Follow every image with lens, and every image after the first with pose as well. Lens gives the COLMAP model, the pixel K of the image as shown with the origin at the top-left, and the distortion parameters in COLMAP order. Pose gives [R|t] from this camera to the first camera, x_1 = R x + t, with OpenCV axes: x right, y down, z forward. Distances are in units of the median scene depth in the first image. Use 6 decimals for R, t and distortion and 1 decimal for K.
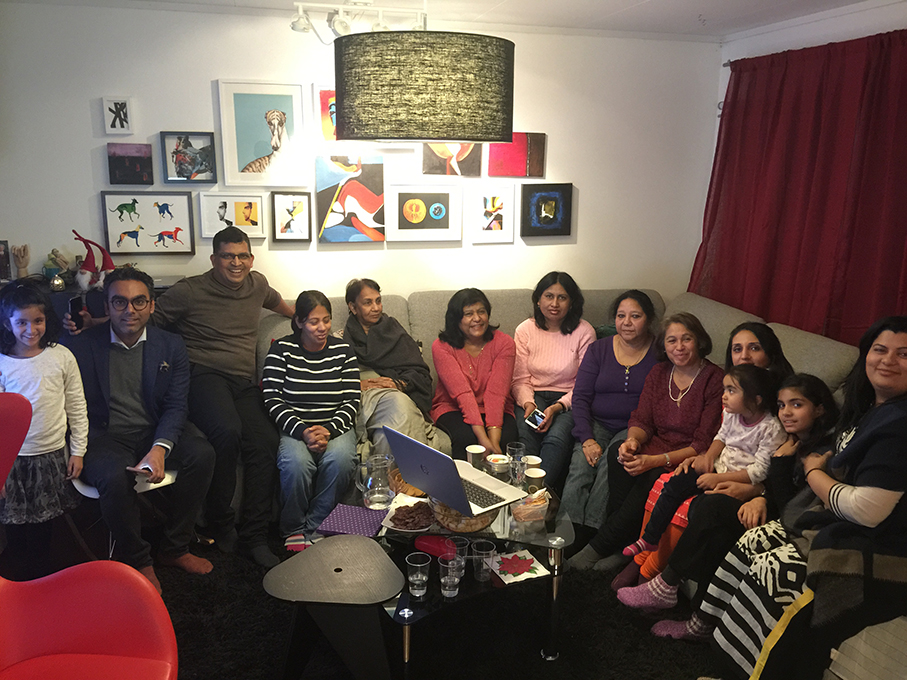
lens RADIAL K [[770.4, 0, 447.7], [0, 770.4, 332.0], [0, 0, 1]] dist [0.083762, -0.138774]
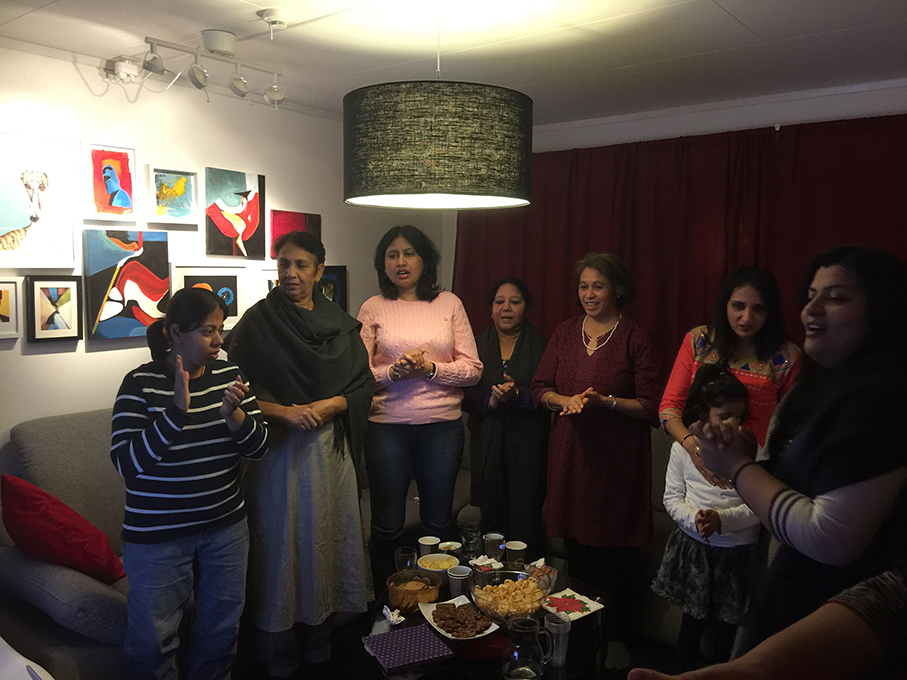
lens RADIAL K [[770.4, 0, 460.4], [0, 770.4, 334.8], [0, 0, 1]] dist [0.083762, -0.138774]
pose [[0.779514, -0.061221, 0.623385, -0.380269], [0.142318, 0.986495, -0.081080, -0.005875], [-0.610002, 0.151922, 0.777700, 0.178137]]
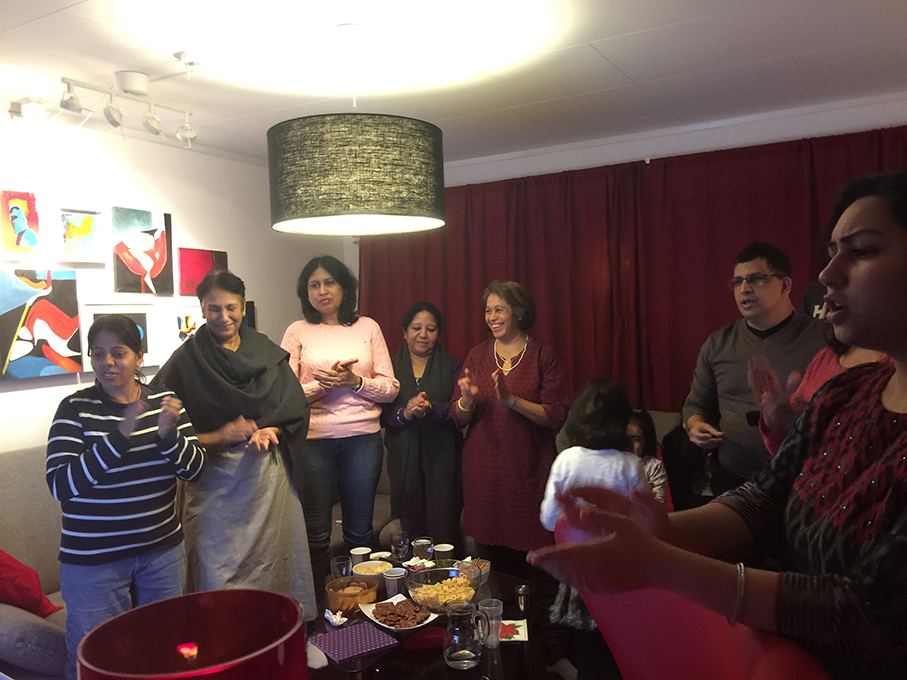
lens RADIAL K [[770.4, 0, 452.5], [0, 770.4, 341.7], [0, 0, 1]] dist [0.083762, -0.138774]
pose [[0.683989, -0.064588, 0.726627, -0.437454], [0.205075, 0.972928, -0.106561, 0.020960], [-0.700074, 0.221900, 0.678718, 0.166533]]
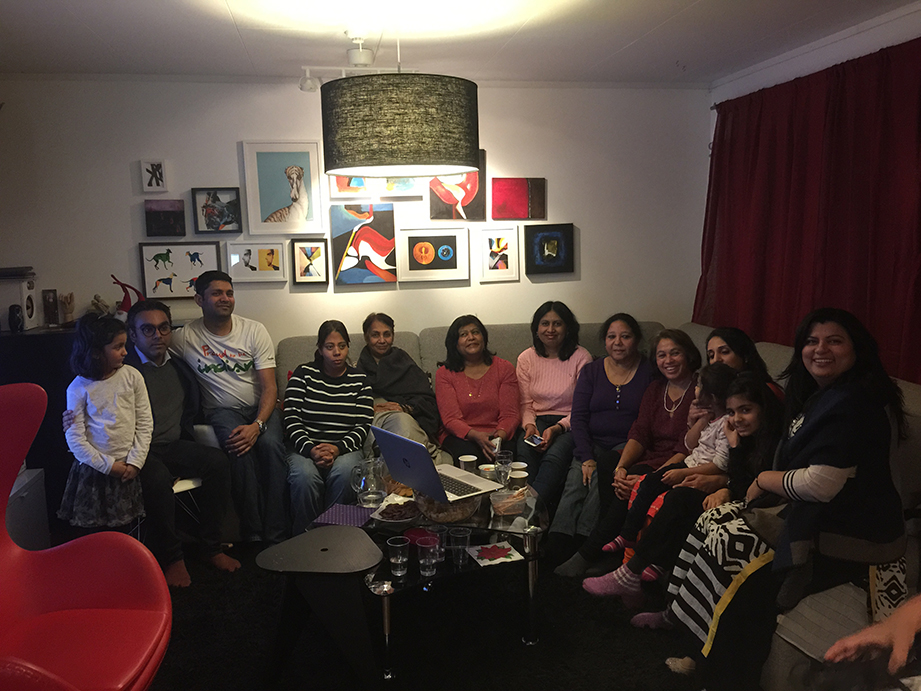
lens RADIAL K [[782.3, 0, 453.0], [0, 782.3, 332.8], [0, 0, 1]] dist [0.083762, -0.138774]
pose [[0.997246, -0.029311, -0.068127, 0.073070], [0.022538, 0.994917, -0.098145, 0.065798], [0.070657, 0.096339, 0.992837, -0.073767]]
